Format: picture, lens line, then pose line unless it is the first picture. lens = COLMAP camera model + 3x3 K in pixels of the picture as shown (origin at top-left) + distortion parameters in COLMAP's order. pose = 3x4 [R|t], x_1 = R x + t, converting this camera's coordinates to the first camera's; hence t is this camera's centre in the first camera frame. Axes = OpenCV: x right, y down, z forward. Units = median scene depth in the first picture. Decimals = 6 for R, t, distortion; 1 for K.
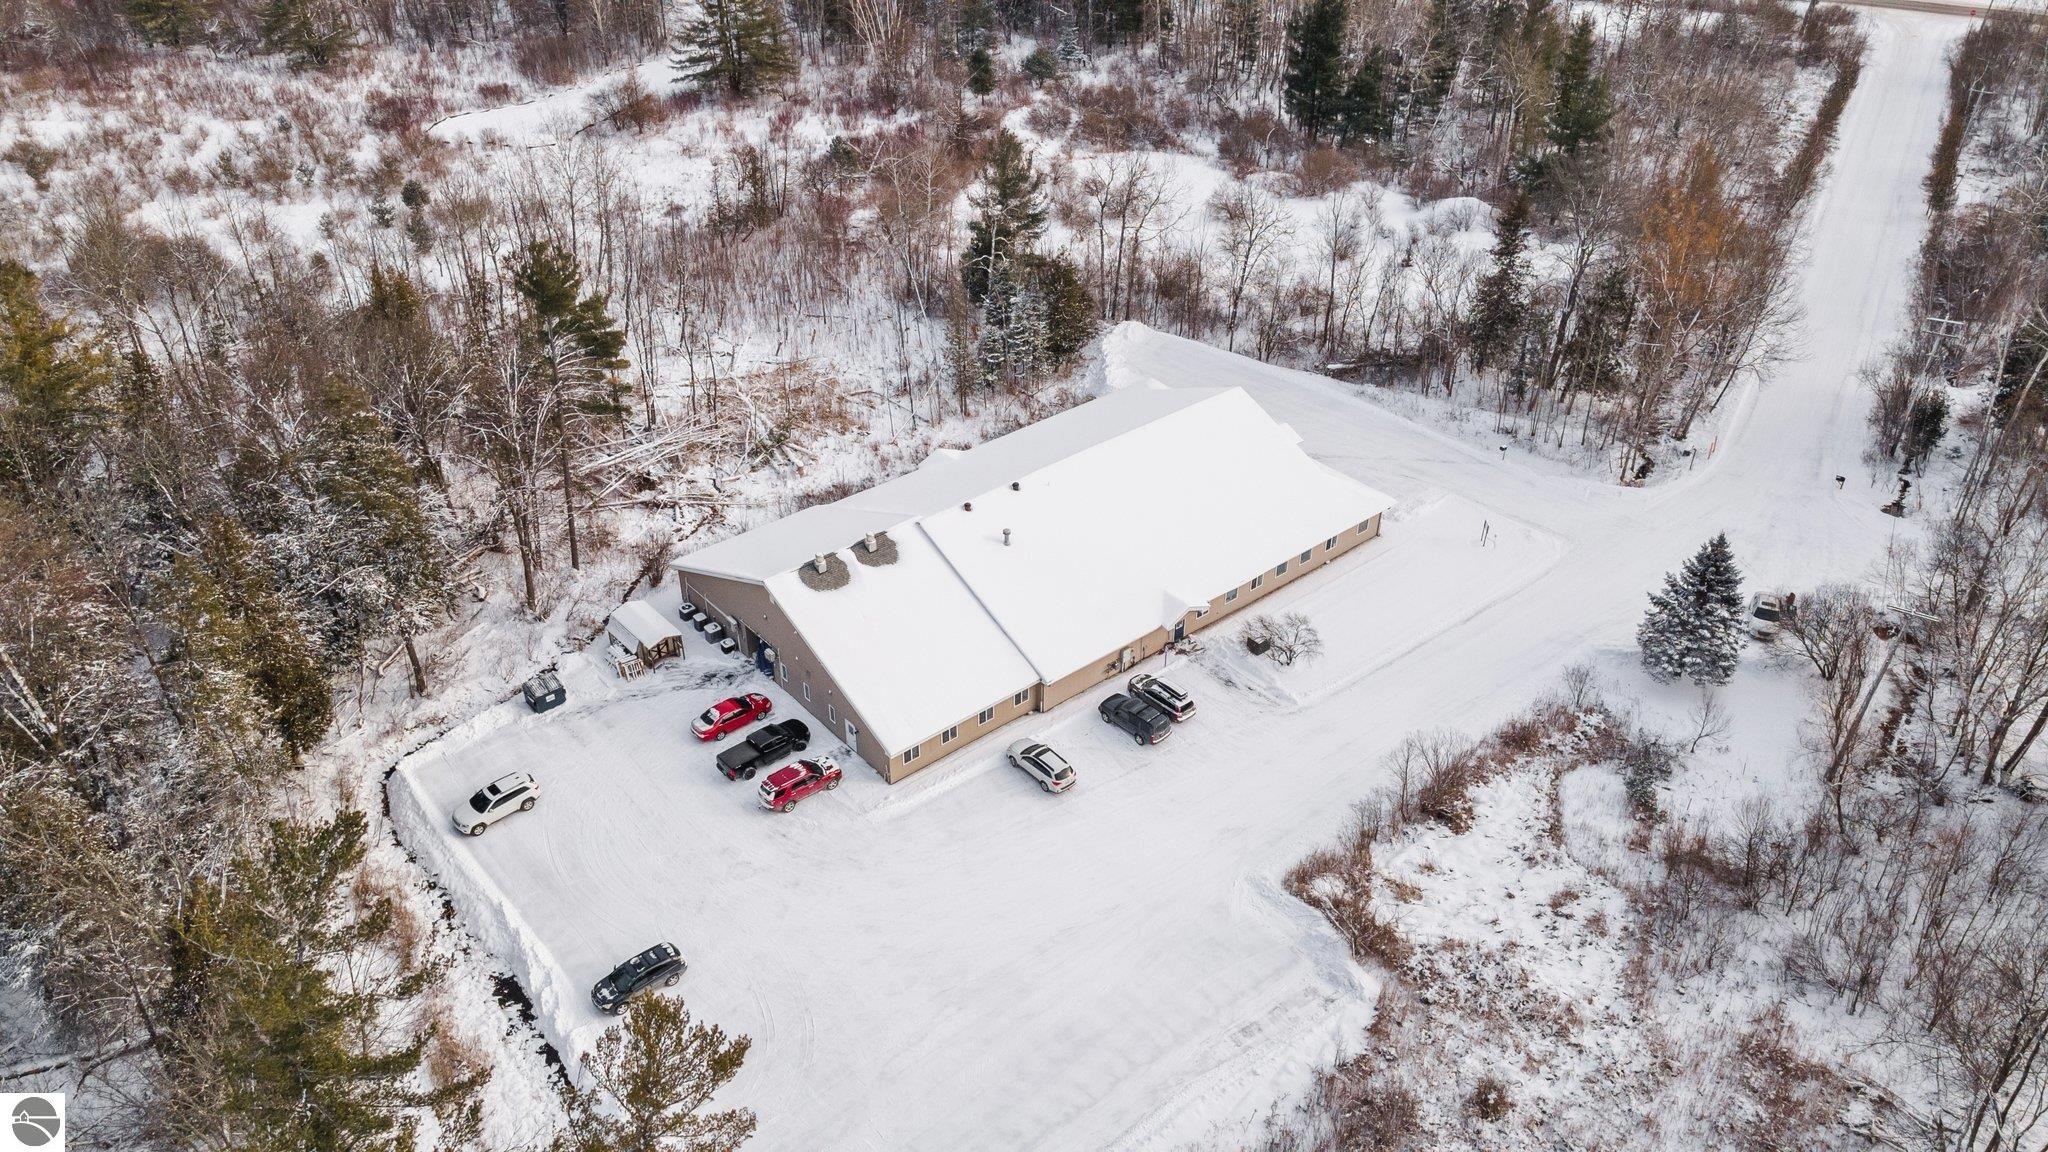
lens RADIAL K [[1505.7, 0, 1022.8], [0, 1505.7, 562.7], [0, 0, 1]] dist [0.034623, 0.010132]
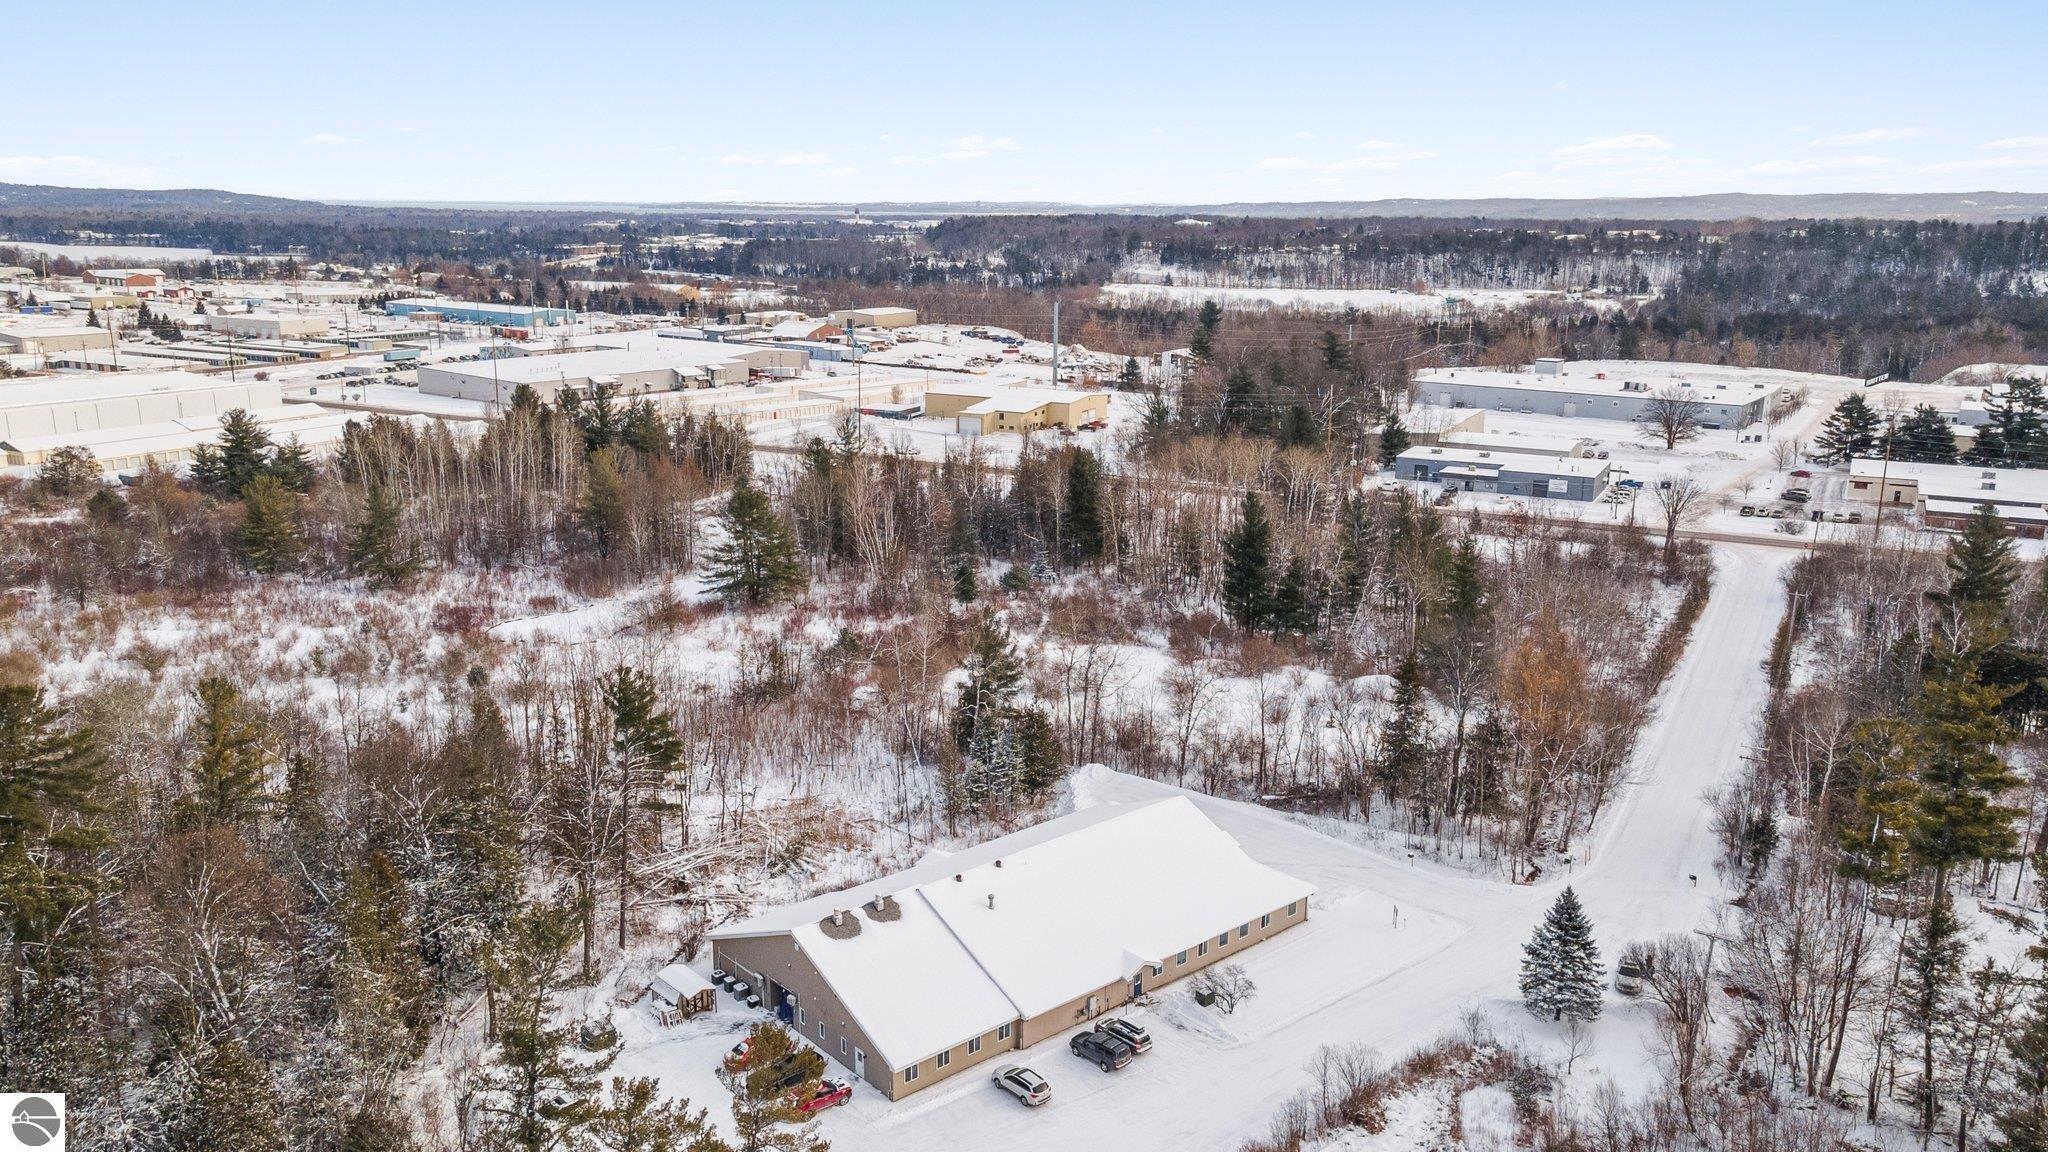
lens RADIAL K [[1466.8, 0, 1026.8], [0, 1466.8, 606.1], [0, 0, 1]] dist [0.057470, -0.061722]
pose [[0.999823, -0.003077, 0.018538, -0.002138], [0.008737, 0.949528, -0.313561, 0.082770], [-0.016638, 0.313668, 0.949387, -0.126089]]
